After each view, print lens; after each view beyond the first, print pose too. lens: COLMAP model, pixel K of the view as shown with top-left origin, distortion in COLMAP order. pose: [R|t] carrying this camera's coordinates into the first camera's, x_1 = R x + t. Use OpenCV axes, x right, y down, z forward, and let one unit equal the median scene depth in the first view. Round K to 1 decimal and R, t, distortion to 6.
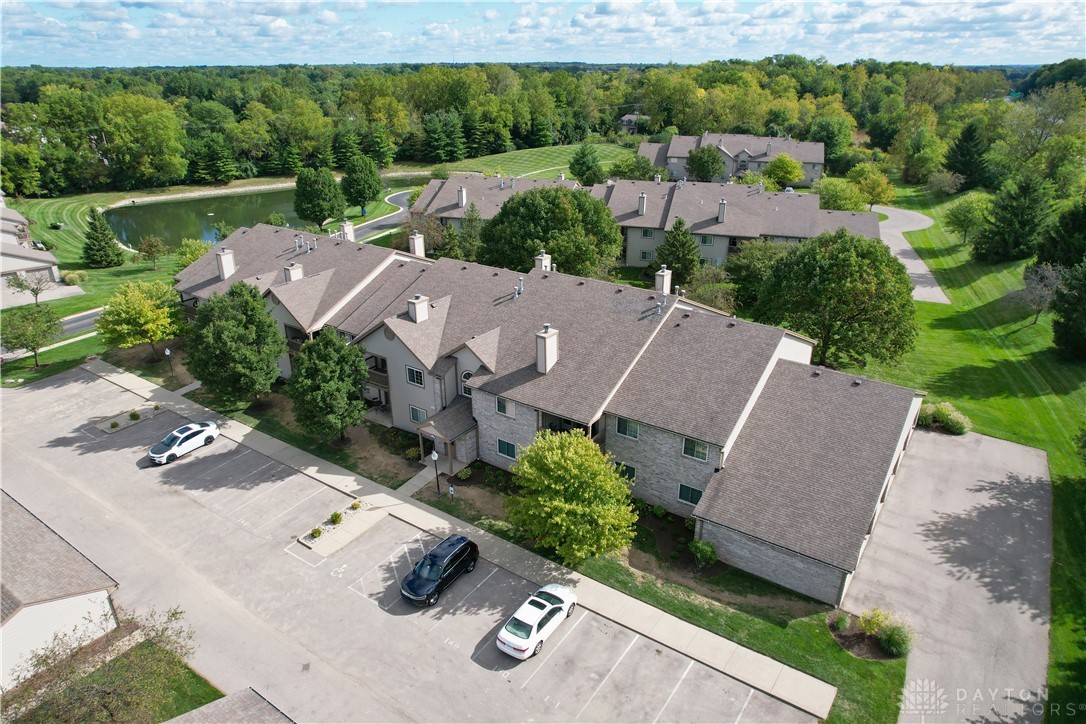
lens RADIAL K [[693.7, 0, 543.0], [0, 693.7, 362.0], [0, 0, 1]] dist [-0.084946, 0.078705]
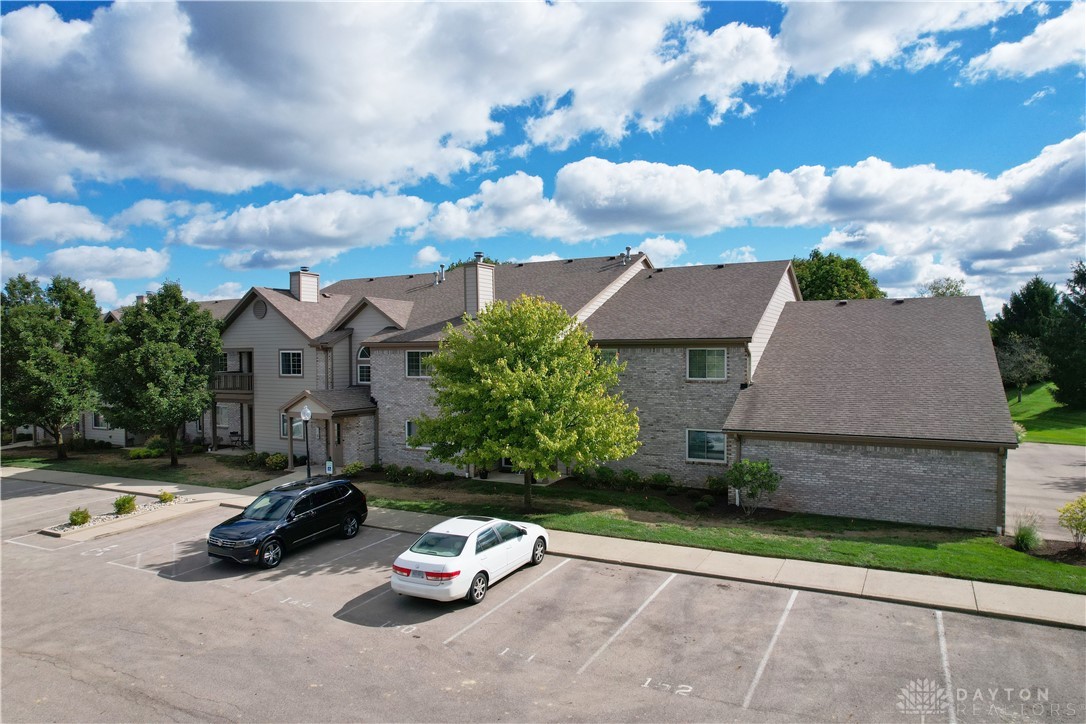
lens RADIAL K [[693.7, 0, 543.0], [0, 693.7, 362.0], [0, 0, 1]] dist [-0.084946, 0.078705]
pose [[0.992763, -0.000781, 0.120087, -0.018024], [0.046549, 0.924304, -0.378807, 0.400495], [-0.110701, 0.381656, 0.917651, 0.435850]]
